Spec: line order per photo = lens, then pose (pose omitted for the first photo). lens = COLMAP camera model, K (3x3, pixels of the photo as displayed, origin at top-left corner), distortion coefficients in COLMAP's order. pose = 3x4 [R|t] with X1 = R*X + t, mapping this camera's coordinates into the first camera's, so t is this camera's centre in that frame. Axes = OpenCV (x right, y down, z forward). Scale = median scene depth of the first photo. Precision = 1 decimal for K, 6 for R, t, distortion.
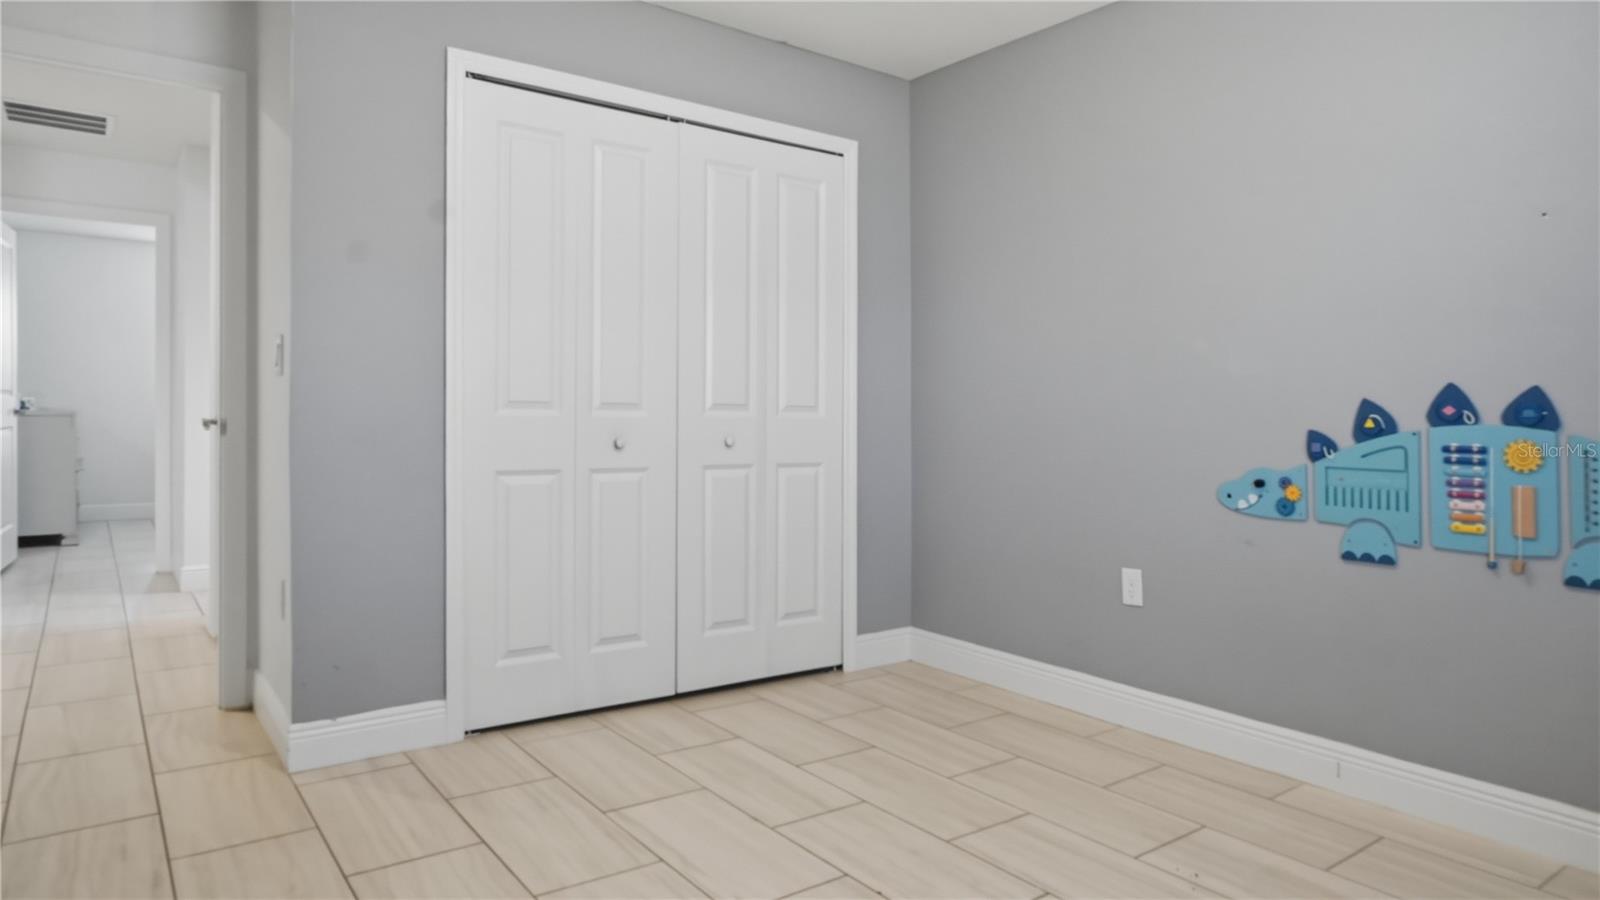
lens RADIAL K [[964.0, 0, 805.3], [0, 964.0, 402.1], [0, 0, 1]] dist [-0.019830, 0.001532]
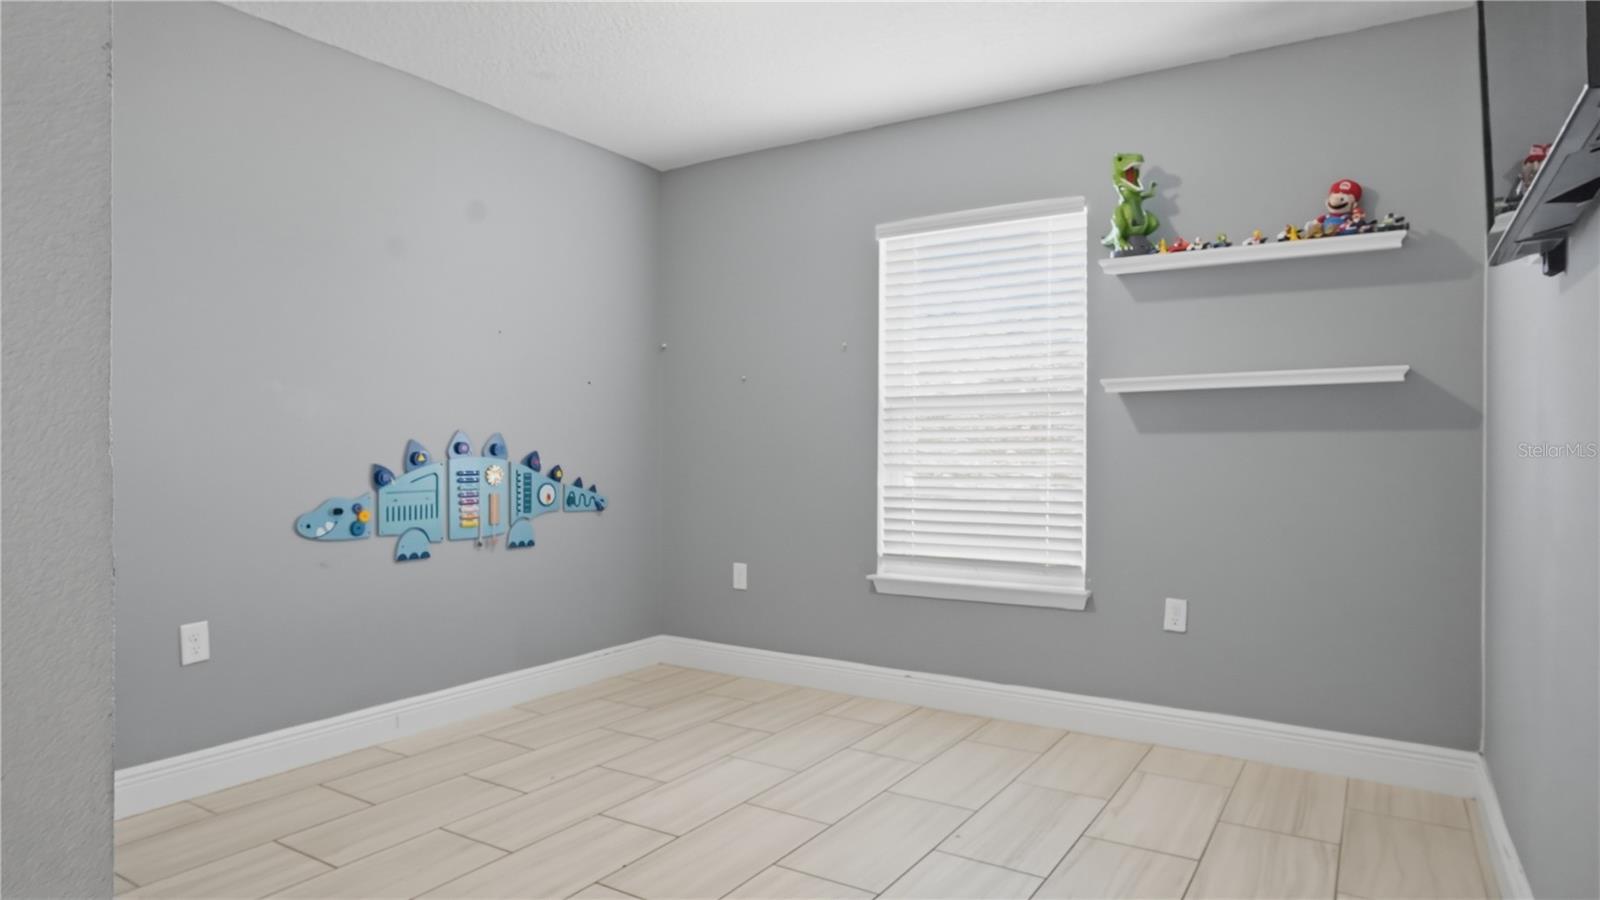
lens RADIAL K [[938.3, 0, 794.5], [0, 938.3, 459.7], [0, 0, 1]] dist [-0.021546, 0.001160]
pose [[-0.356767, -0.026996, 0.933803, -0.812770], [-0.018640, 0.999589, 0.021777, -0.012784], [-0.934008, -0.009637, -0.357123, 0.938858]]
